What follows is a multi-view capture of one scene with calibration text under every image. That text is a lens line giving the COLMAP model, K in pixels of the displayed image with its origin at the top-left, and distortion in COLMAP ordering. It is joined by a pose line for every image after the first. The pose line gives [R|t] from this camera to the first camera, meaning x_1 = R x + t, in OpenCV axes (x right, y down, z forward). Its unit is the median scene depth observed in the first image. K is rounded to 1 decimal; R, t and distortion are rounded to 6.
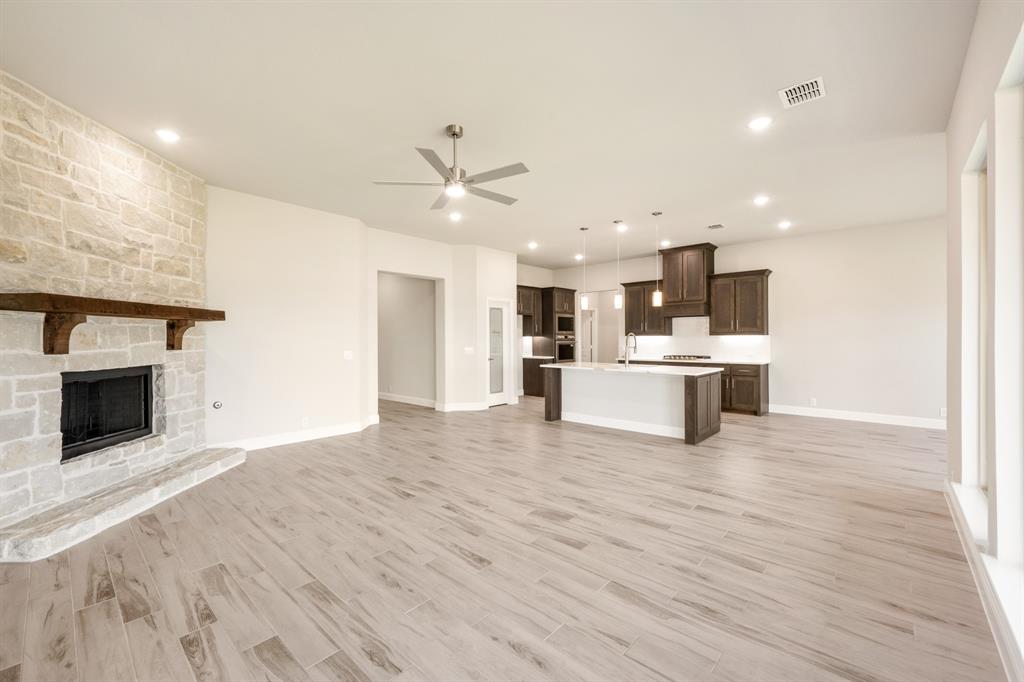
lens RADIAL K [[417.0, 0, 510.6], [0, 417.0, 337.3], [0, 0, 1]] dist [0.000350, -0.000154]
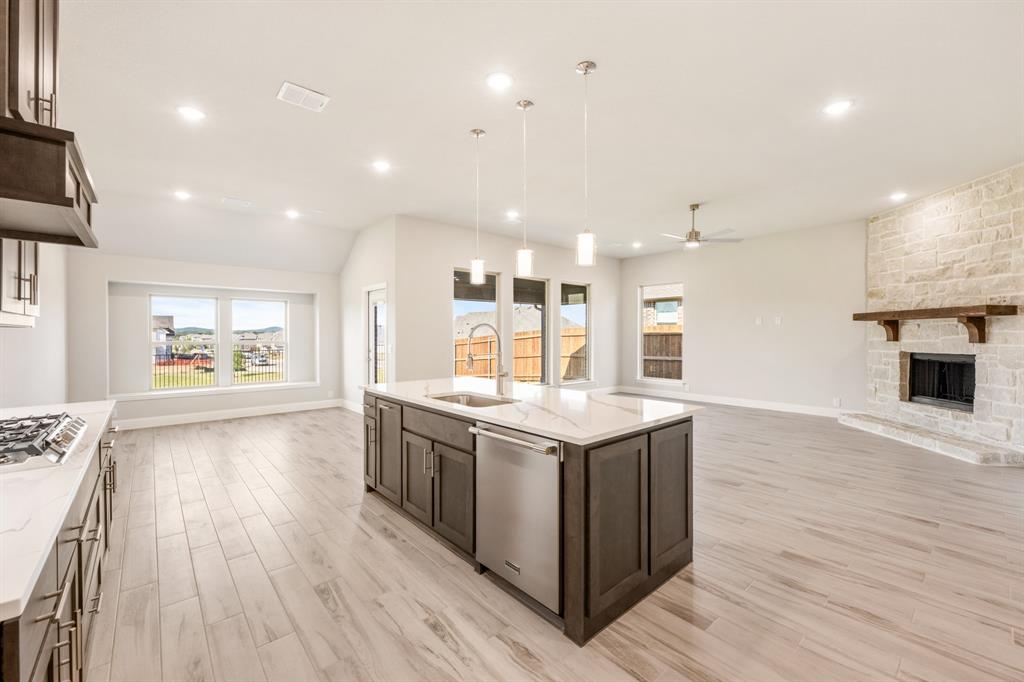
lens RADIAL K [[417.0, 0, 510.6], [0, 417.0, 337.3], [0, 0, 1]] dist [0.000350, -0.000154]
pose [[-0.993178, 0.003898, 0.116541, 0.177150], [0.004425, 0.999981, 0.004269, 0.002137], [-0.116522, 0.004756, -0.993177, 1.244922]]
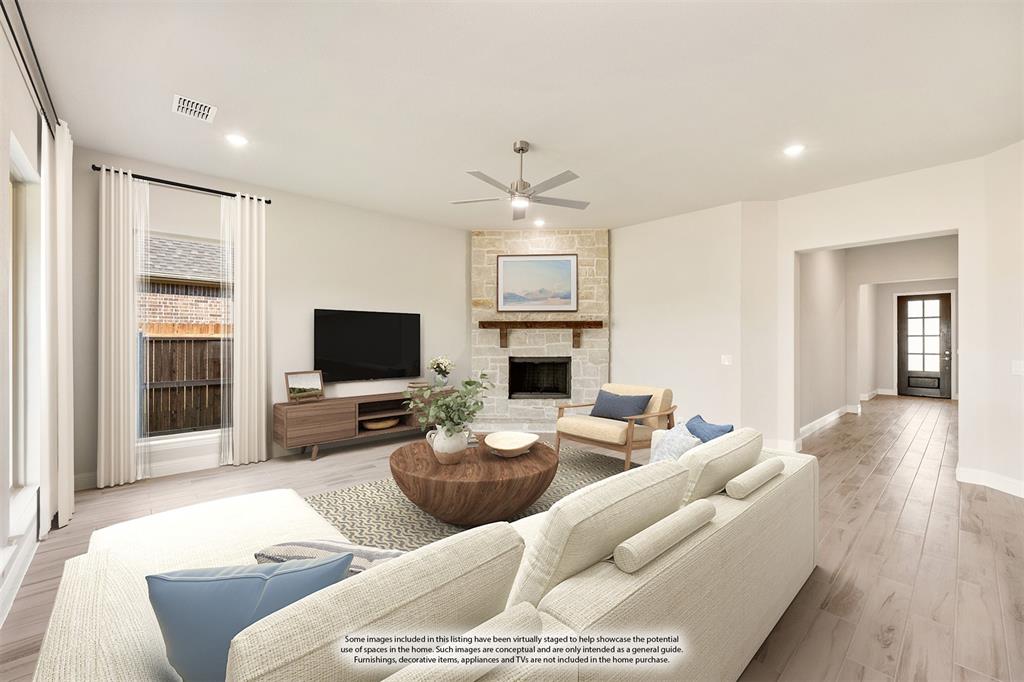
lens RADIAL K [[417.0, 0, 510.6], [0, 417.0, 337.3], [0, 0, 1]] dist [0.000350, -0.000154]
pose [[-0.094718, 0.001801, -0.995502, 0.425788], [0.001778, 0.999997, 0.001640, -0.006995], [0.995503, -0.001615, -0.094721, 0.493772]]
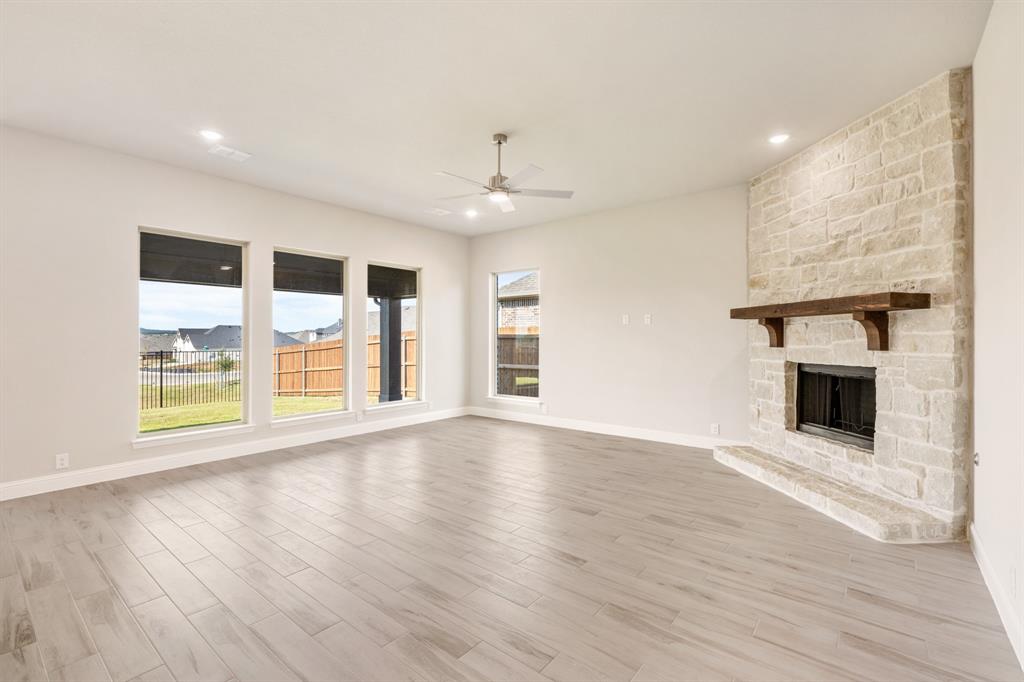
lens RADIAL K [[456.2, 0, 509.9], [0, 456.2, 336.5], [0, 0, 1]] dist [0.001104, -0.000097]
pose [[-0.998434, 0.004083, -0.055790, -0.044256], [0.004318, 0.999982, -0.004102, 0.002651], [0.055772, -0.004336, -0.998434, 0.986165]]
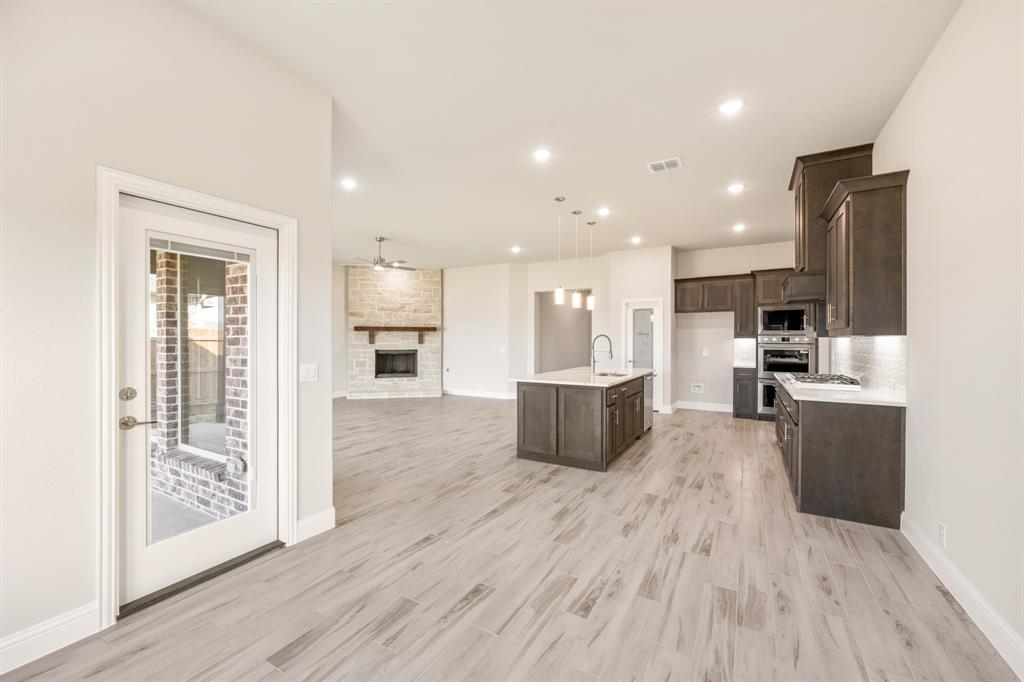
lens RADIAL K [[409.2, 0, 513.0], [0, 409.2, 342.7], [0, 0, 1]] dist [0.000080, -0.000034]
pose [[0.216207, 0.011185, -0.976283, 0.908982], [-0.000656, 0.999936, 0.011311, -0.002588], [0.976347, -0.001805, 0.216201, 0.552749]]
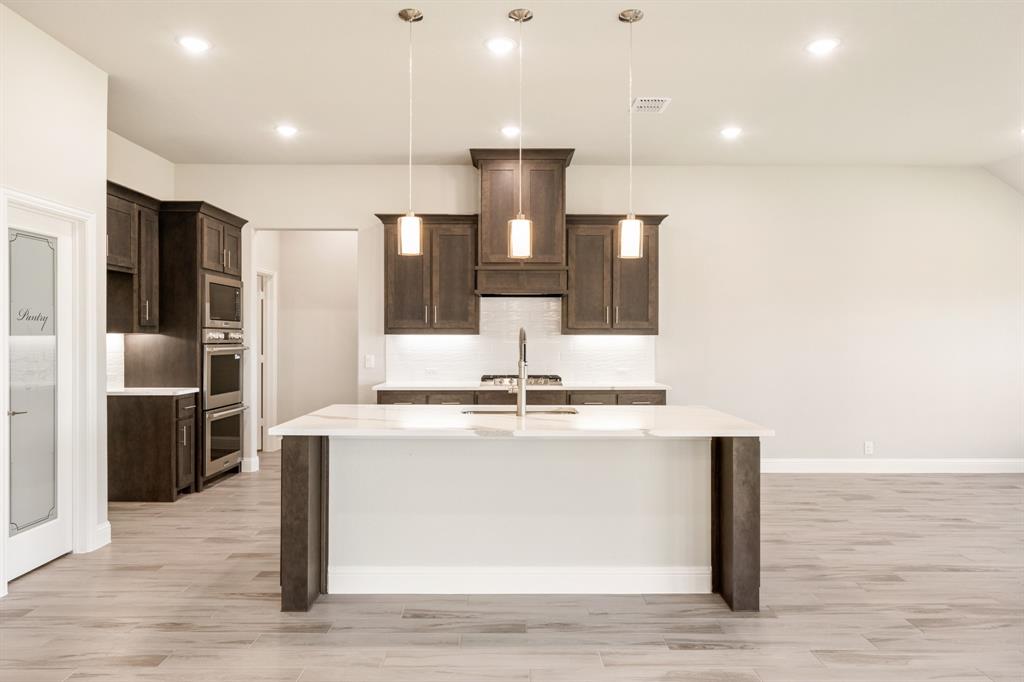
lens RADIAL K [[634.4, 0, 512.1], [0, 634.4, 339.1], [0, 0, 1]] dist [-0.002737, 0.000966]
pose [[0.736920, 0.003857, 0.675969, -0.096183], [-0.006258, 0.999980, 0.001115, 0.000211], [-0.675951, -0.005052, 0.736929, 0.494958]]
